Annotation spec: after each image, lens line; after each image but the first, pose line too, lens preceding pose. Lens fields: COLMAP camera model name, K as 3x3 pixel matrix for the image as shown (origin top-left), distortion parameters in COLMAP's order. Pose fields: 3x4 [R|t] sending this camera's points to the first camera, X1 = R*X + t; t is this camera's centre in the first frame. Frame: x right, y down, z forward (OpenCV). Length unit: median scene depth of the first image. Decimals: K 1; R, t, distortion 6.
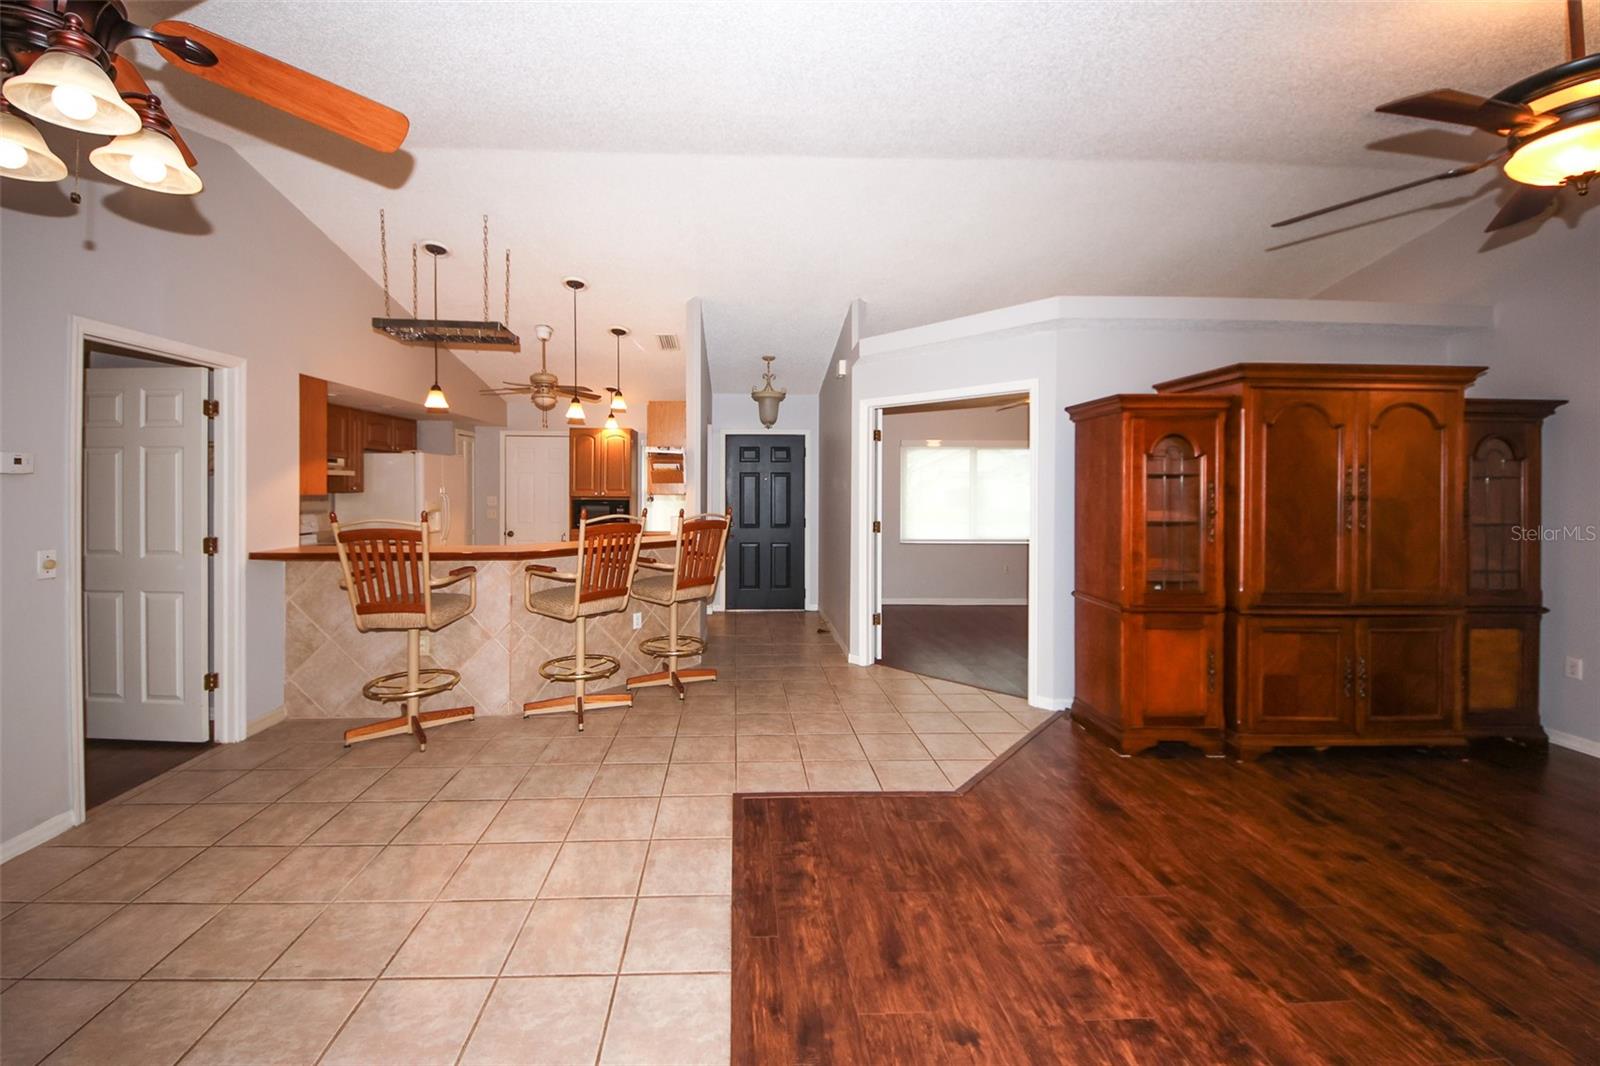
lens RADIAL K [[625.2, 0, 791.8], [0, 625.2, 479.8], [0, 0, 1]] dist [0.013955, -0.011462]
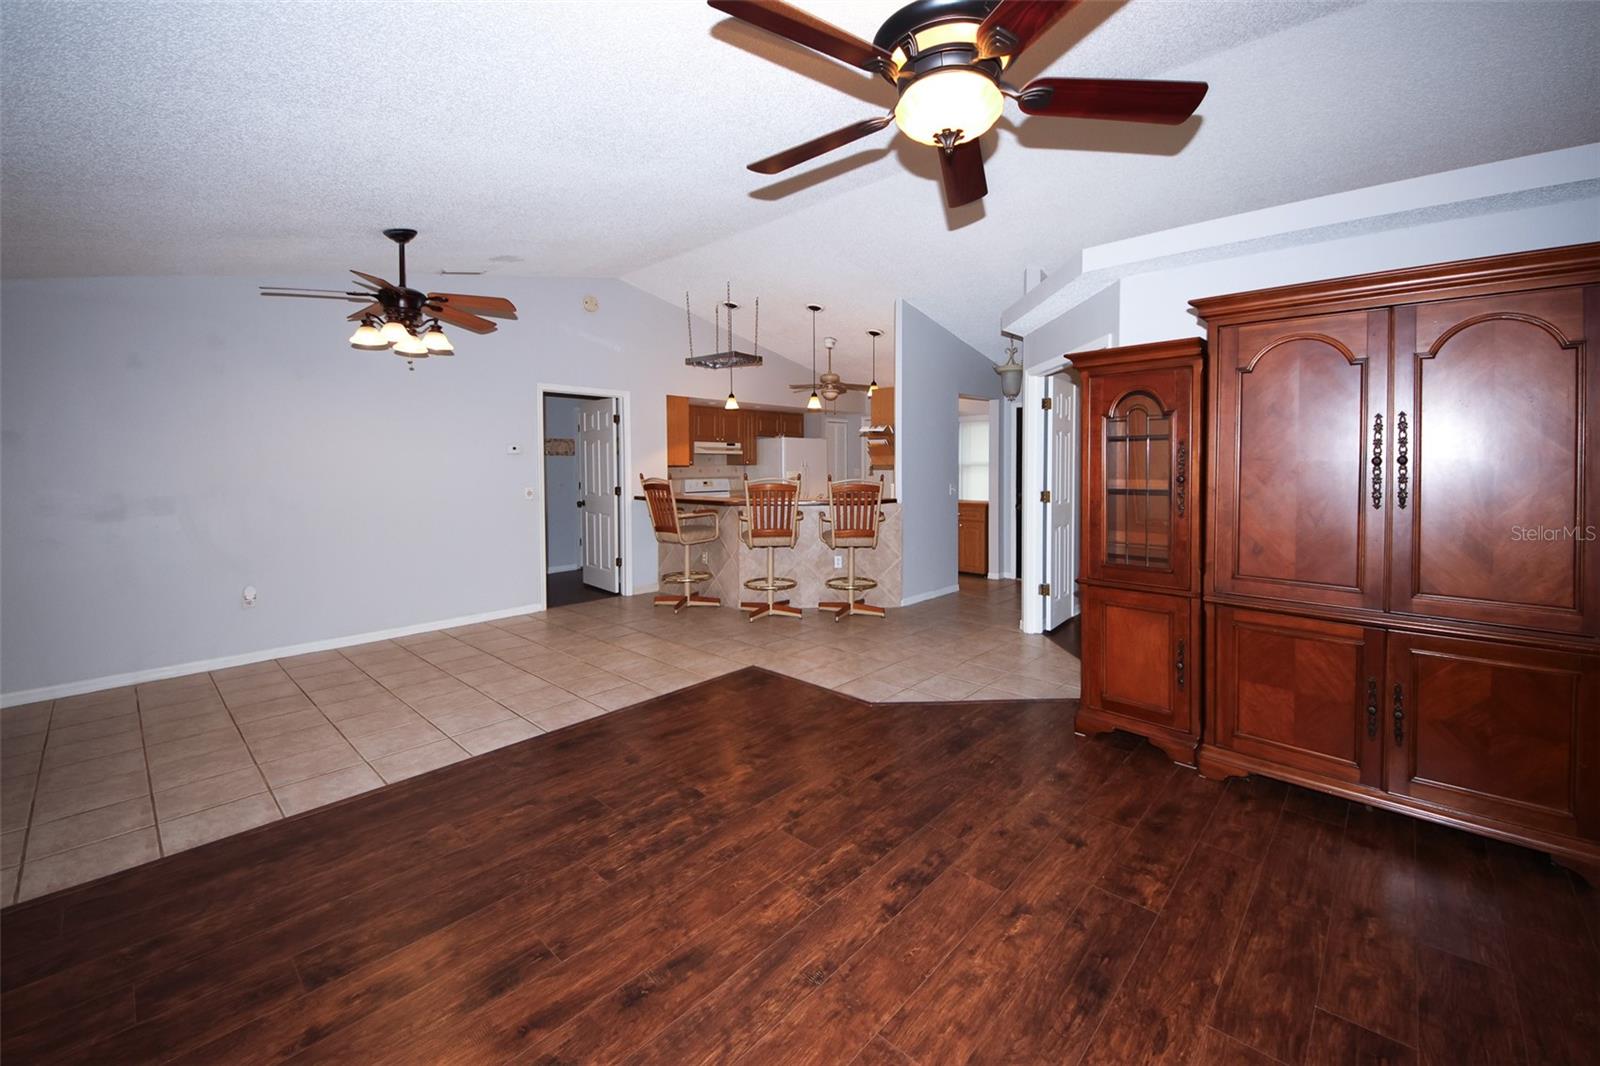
lens RADIAL K [[655.8, 0, 842.1], [0, 655.8, 468.7], [0, 0, 1]] dist [0.010379, 0.000023]
pose [[0.719961, -0.000039, -0.694014, 0.906910], [0.012244, 0.999845, 0.012645, 0.019227], [0.693906, -0.017602, 0.719850, 0.037741]]
